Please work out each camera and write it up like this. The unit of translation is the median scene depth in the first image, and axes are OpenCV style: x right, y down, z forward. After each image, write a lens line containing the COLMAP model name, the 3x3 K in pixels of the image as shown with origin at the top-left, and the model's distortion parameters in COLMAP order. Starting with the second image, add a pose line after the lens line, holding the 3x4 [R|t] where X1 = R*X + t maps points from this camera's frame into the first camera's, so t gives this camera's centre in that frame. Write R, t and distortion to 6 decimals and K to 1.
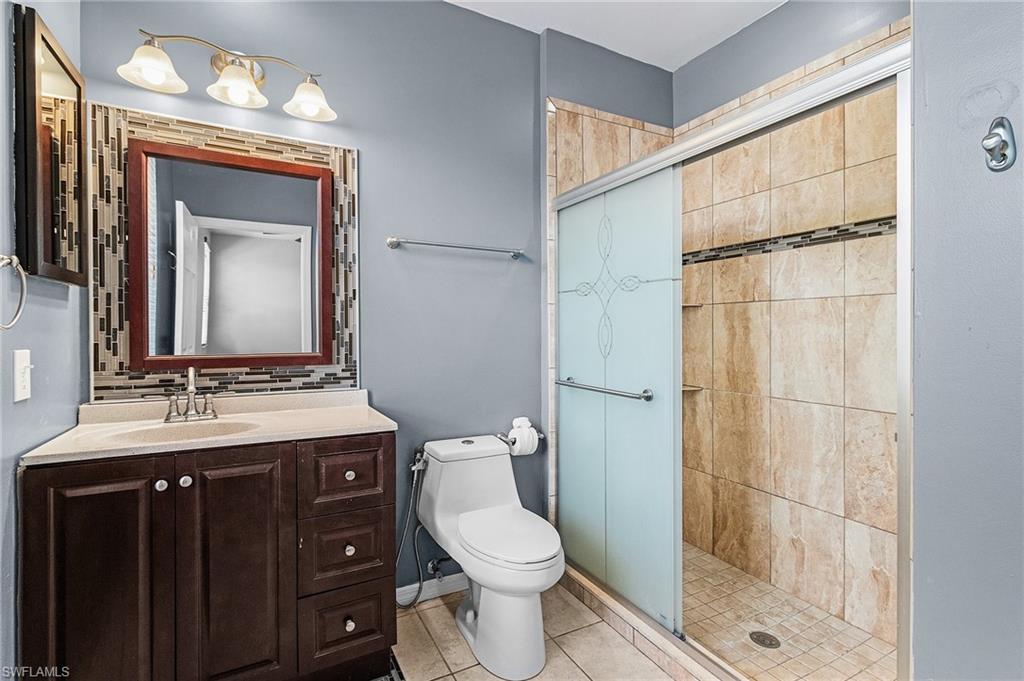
lens RADIAL K [[475.1, 0, 509.7], [0, 475.1, 339.2], [0, 0, 1]] dist [0.003911, -0.001185]
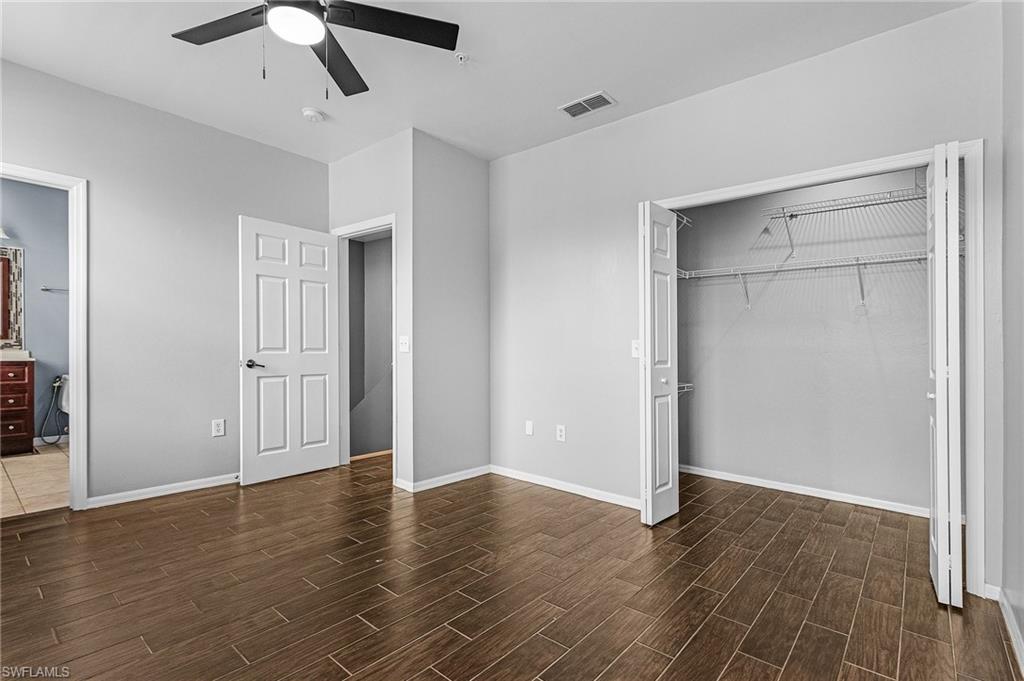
lens RADIAL K [[475.1, 0, 506.8], [0, 475.1, 343.2], [0, 0, 1]] dist [0.003911, -0.001185]
pose [[0.926836, 0.001966, 0.375461, 1.073847], [0.000139, 0.999984, -0.005578, 0.087979], [-0.375466, 0.005222, 0.926822, -2.207634]]
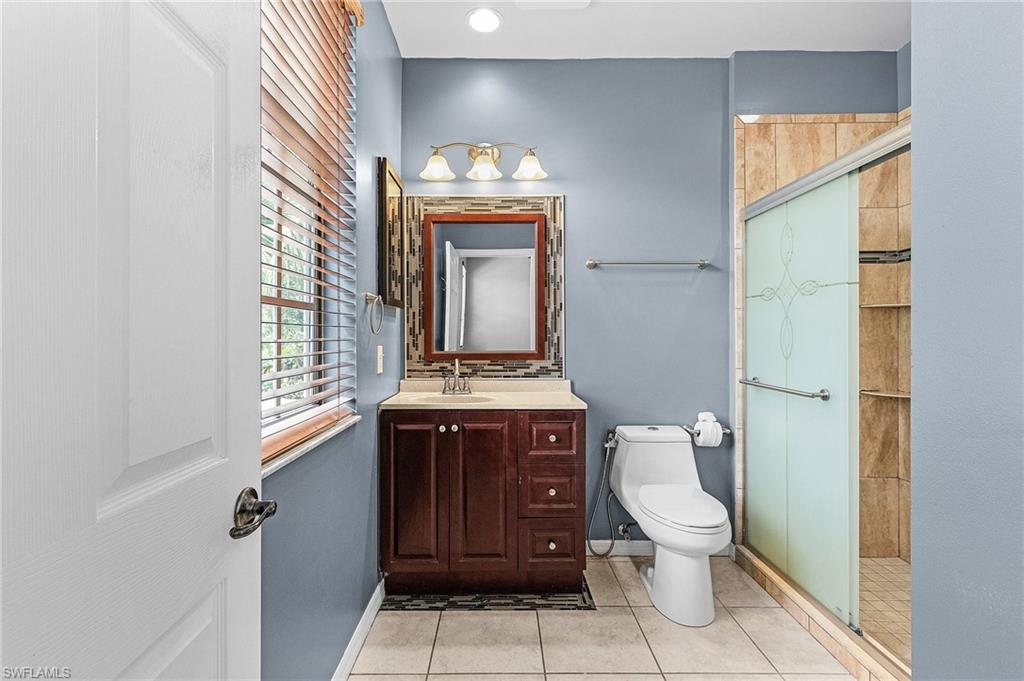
lens RADIAL K [[475.1, 0, 506.8], [0, 475.1, 341.3], [0, 0, 1]] dist [0.003911, -0.001185]
pose [[0.889251, 0.001508, -0.457416, 0.144436], [-0.003340, 0.999989, -0.003198, 0.005952], [0.457406, 0.004371, 0.889247, -0.238947]]
